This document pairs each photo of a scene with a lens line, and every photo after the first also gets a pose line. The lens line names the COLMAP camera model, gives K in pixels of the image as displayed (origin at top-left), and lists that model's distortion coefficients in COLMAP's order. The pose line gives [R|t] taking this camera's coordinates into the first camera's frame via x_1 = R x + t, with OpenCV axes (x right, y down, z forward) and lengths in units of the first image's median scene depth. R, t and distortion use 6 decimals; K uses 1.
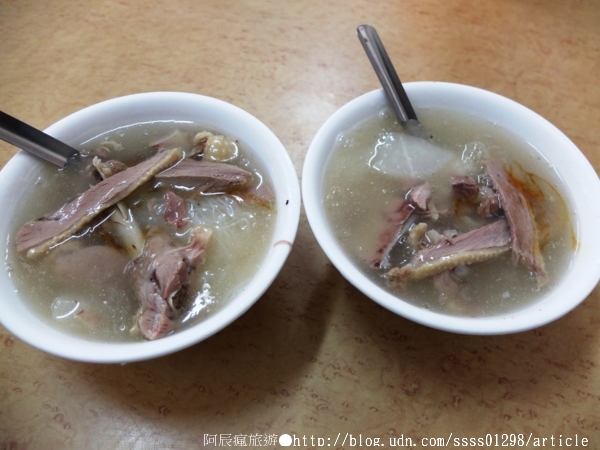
lens RADIAL K [[435.2, 0, 300.0], [0, 435.2, 225.0], [0, 0, 1]] dist [-0.066024, 0.098352]
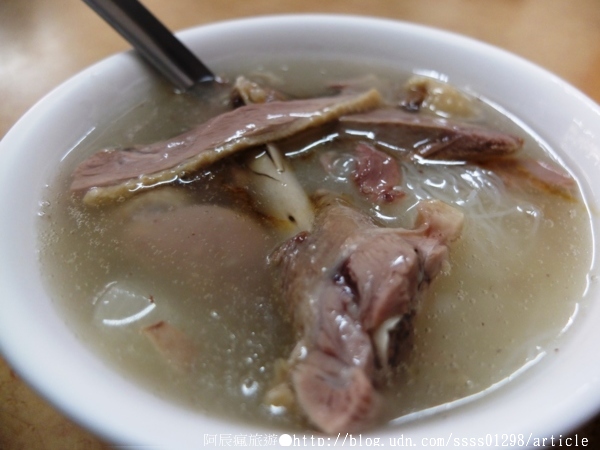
lens RADIAL K [[435.2, 0, 300.0], [0, 435.2, 225.0], [0, 0, 1]] dist [-0.066024, 0.098352]
pose [[0.975195, 0.158504, -0.154501, -0.305798], [-0.192632, 0.951553, -0.239667, 0.172941], [0.109028, 0.263484, 0.958483, 0.555219]]
